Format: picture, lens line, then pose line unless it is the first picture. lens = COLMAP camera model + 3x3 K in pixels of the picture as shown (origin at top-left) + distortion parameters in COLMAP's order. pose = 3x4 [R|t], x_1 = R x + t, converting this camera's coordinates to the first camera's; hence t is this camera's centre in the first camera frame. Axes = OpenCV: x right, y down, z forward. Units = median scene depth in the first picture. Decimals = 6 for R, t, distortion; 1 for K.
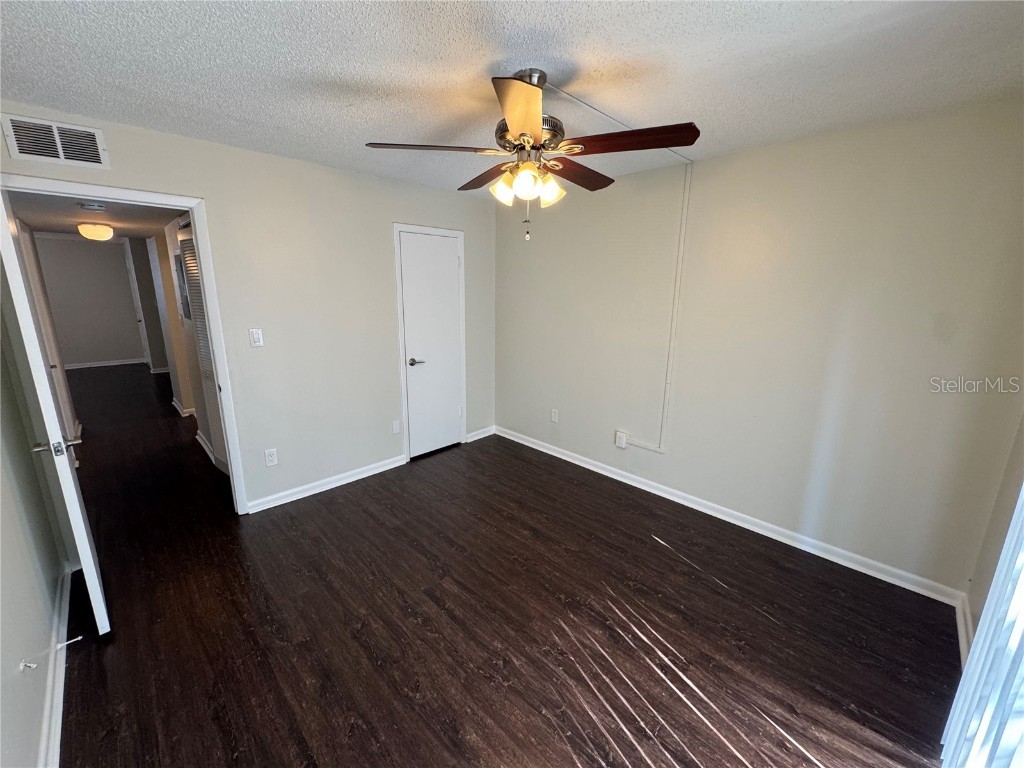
lens RADIAL K [[410.5, 0, 512.2], [0, 410.5, 379.8], [0, 0, 1]] dist [-0.000062, 0.000085]
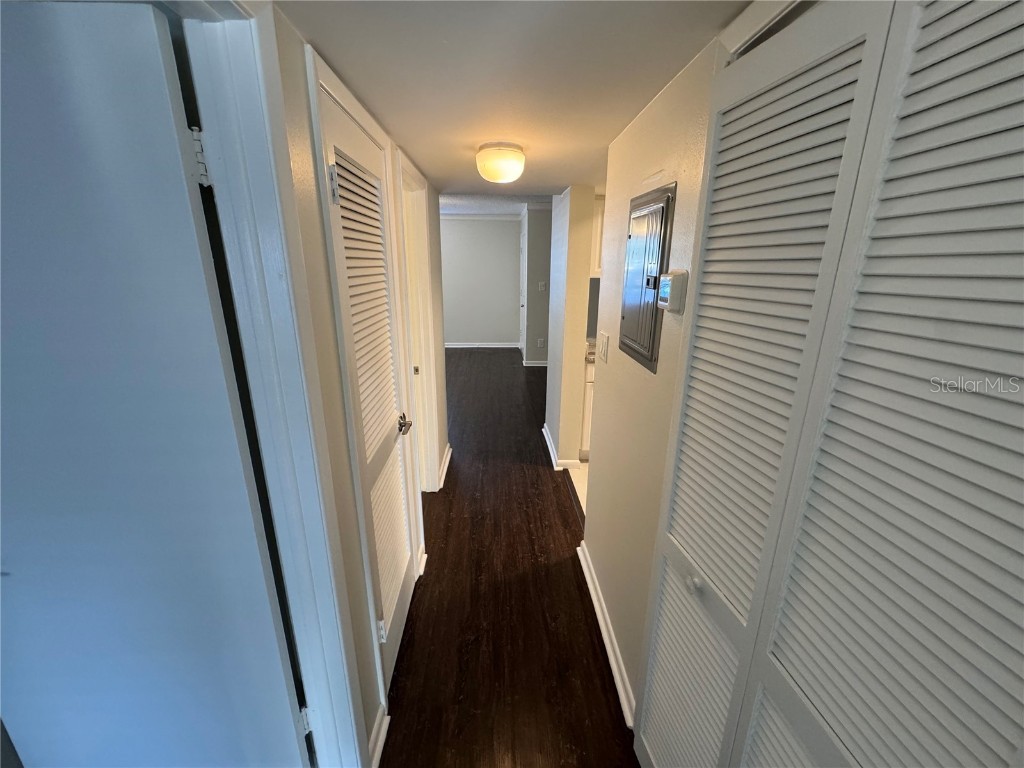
lens RADIAL K [[410.5, 0, 512.2], [0, 410.5, 379.8], [0, 0, 1]] dist [-0.000062, 0.000085]
pose [[0.735850, 0.181598, -0.652340, -0.697485], [-0.145747, 0.983264, 0.109315, -0.176994], [0.661273, 0.014637, 0.750002, 0.710701]]
